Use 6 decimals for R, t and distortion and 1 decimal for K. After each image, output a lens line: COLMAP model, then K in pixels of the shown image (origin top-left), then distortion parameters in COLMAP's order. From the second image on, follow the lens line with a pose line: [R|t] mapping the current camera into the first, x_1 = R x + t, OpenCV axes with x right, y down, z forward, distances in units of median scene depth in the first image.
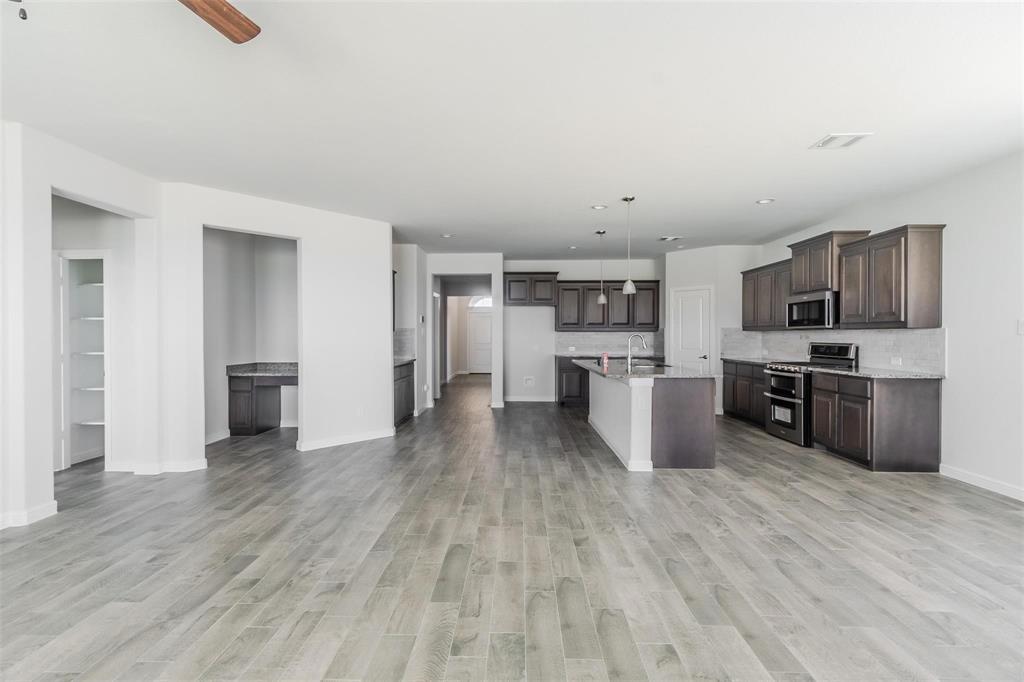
lens RADIAL K [[448.0, 0, 506.2], [0, 448.0, 336.0], [0, 0, 1]] dist [0.005937, -0.001294]
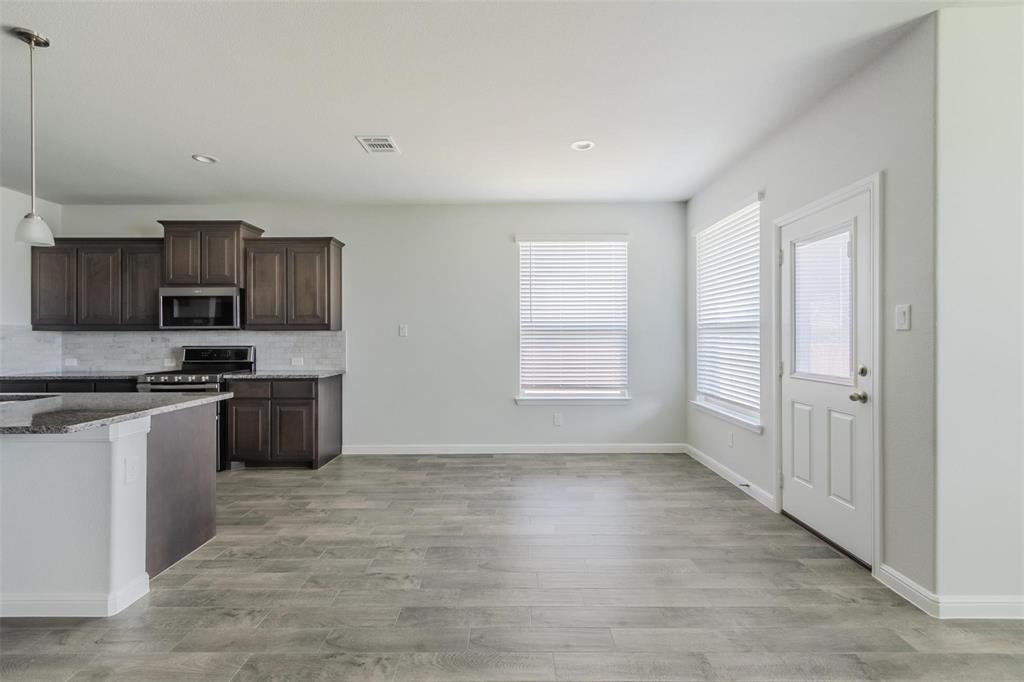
lens RADIAL K [[448.0, 0, 509.8], [0, 448.0, 337.9], [0, 0, 1]] dist [0.005937, -0.001294]
pose [[-0.027862, 0.000807, 0.999611, -0.181434], [0.004637, 0.999989, -0.000678, 0.003099], [-0.999601, 0.004616, -0.027865, 0.477099]]
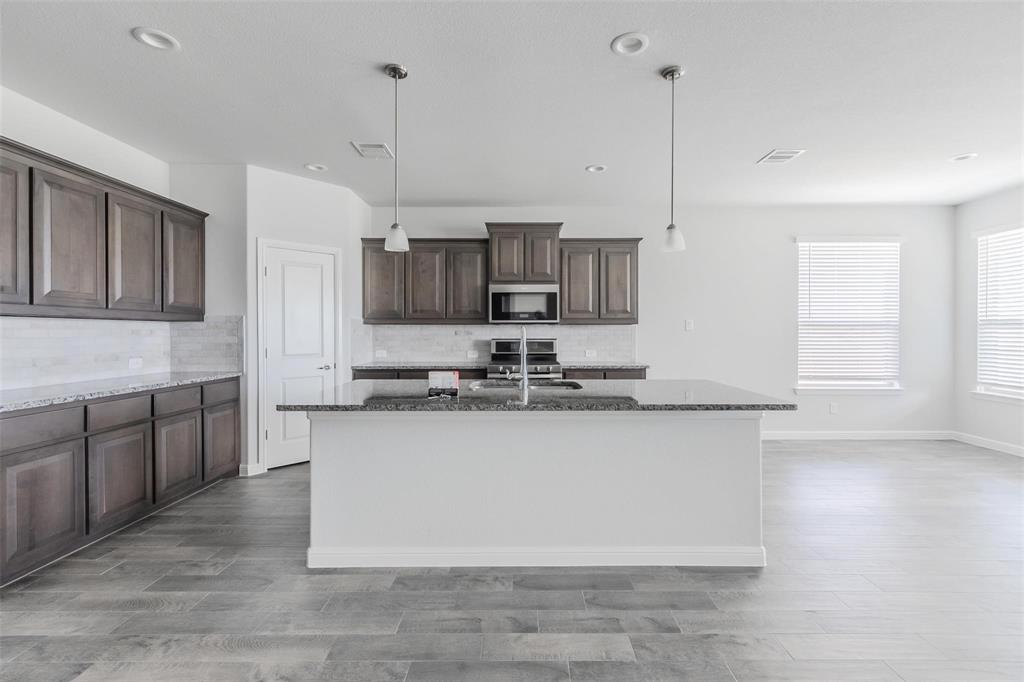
lens RADIAL K [[448.0, 0, 523.1], [0, 448.0, 335.8], [0, 0, 1]] dist [0.005937, -0.001294]
pose [[-0.030928, -0.008670, 0.999484, -0.235325], [0.001947, 0.999960, 0.008735, 0.001174], [-0.999520, 0.002216, -0.030910, 1.087507]]
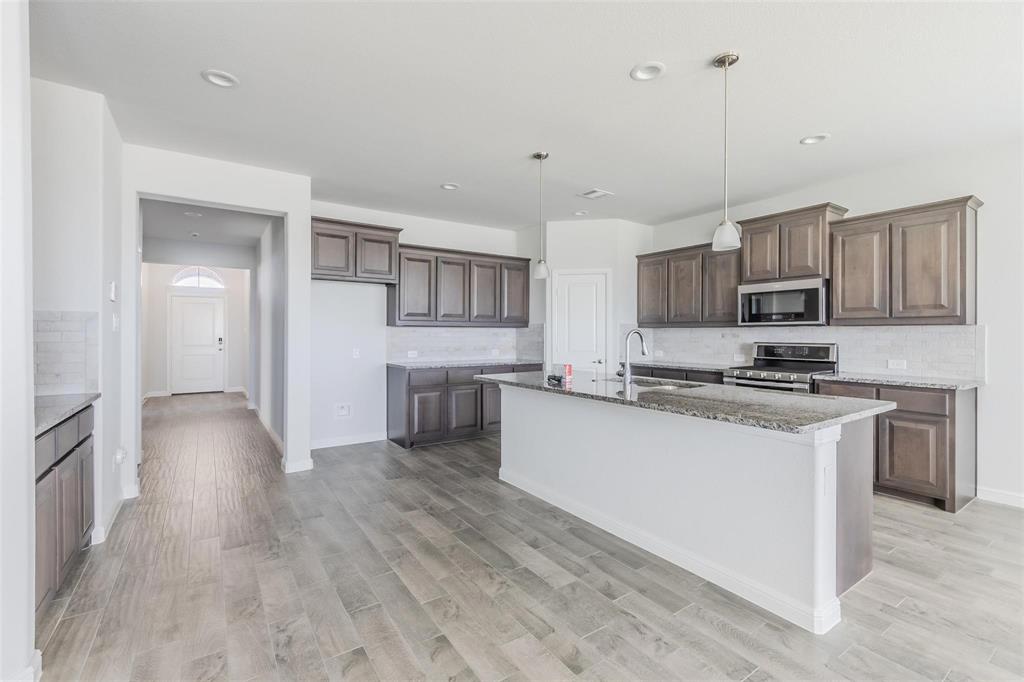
lens RADIAL K [[448.0, 0, 507.2], [0, 448.0, 333.3], [0, 0, 1]] dist [0.005937, -0.001294]
pose [[0.812764, 0.002451, 0.582588, -0.196931], [-0.001436, 0.999997, -0.002203, 0.000833], [-0.582591, 0.000954, 0.812765, 0.667193]]
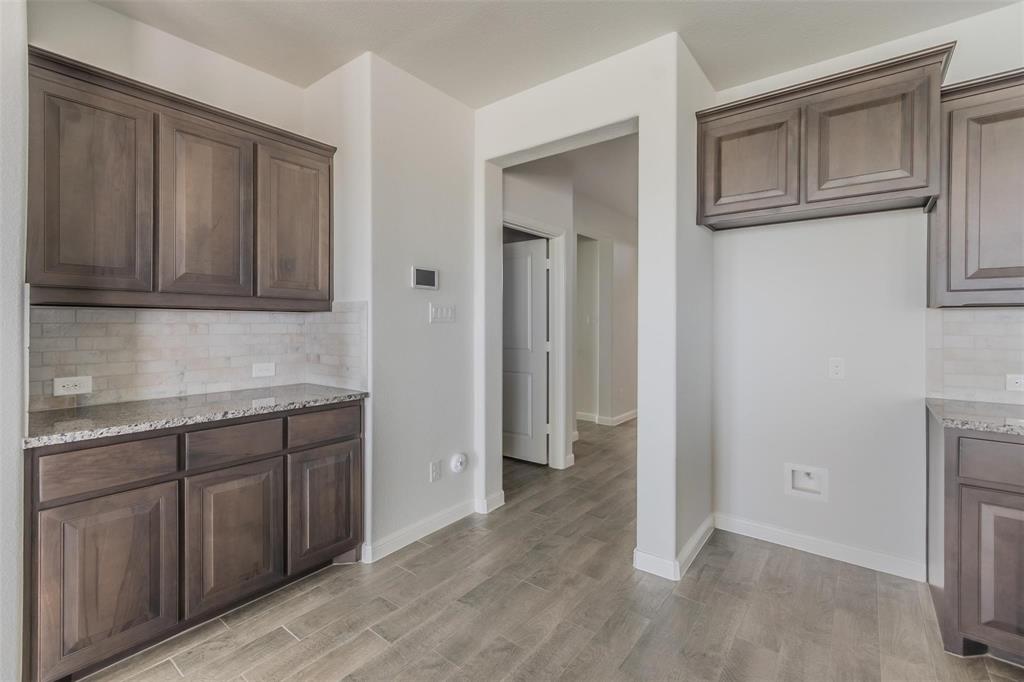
lens RADIAL K [[448.0, 0, 507.9], [0, 448.0, 324.7], [0, 0, 1]] dist [0.005937, -0.001294]
pose [[0.809313, 0.004091, -0.587363, 0.111863], [-0.004688, 0.999989, 0.000505, -0.000505], [0.587359, 0.002345, 0.809323, 1.091865]]
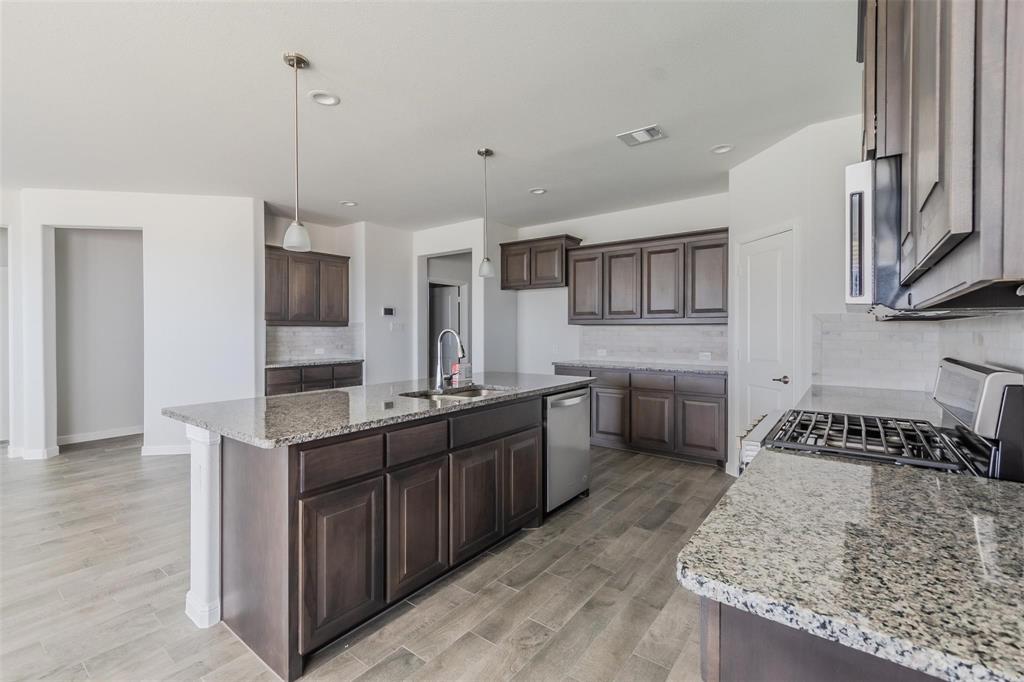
lens RADIAL K [[448.0, 0, 499.3], [0, 448.0, 331.2], [0, 0, 1]] dist [0.005937, -0.001294]
pose [[0.805279, 0.001744, -0.592893, 0.684572], [-0.002240, 0.999997, -0.000102, -0.002198], [0.592892, 0.001410, 0.805281, 0.662196]]
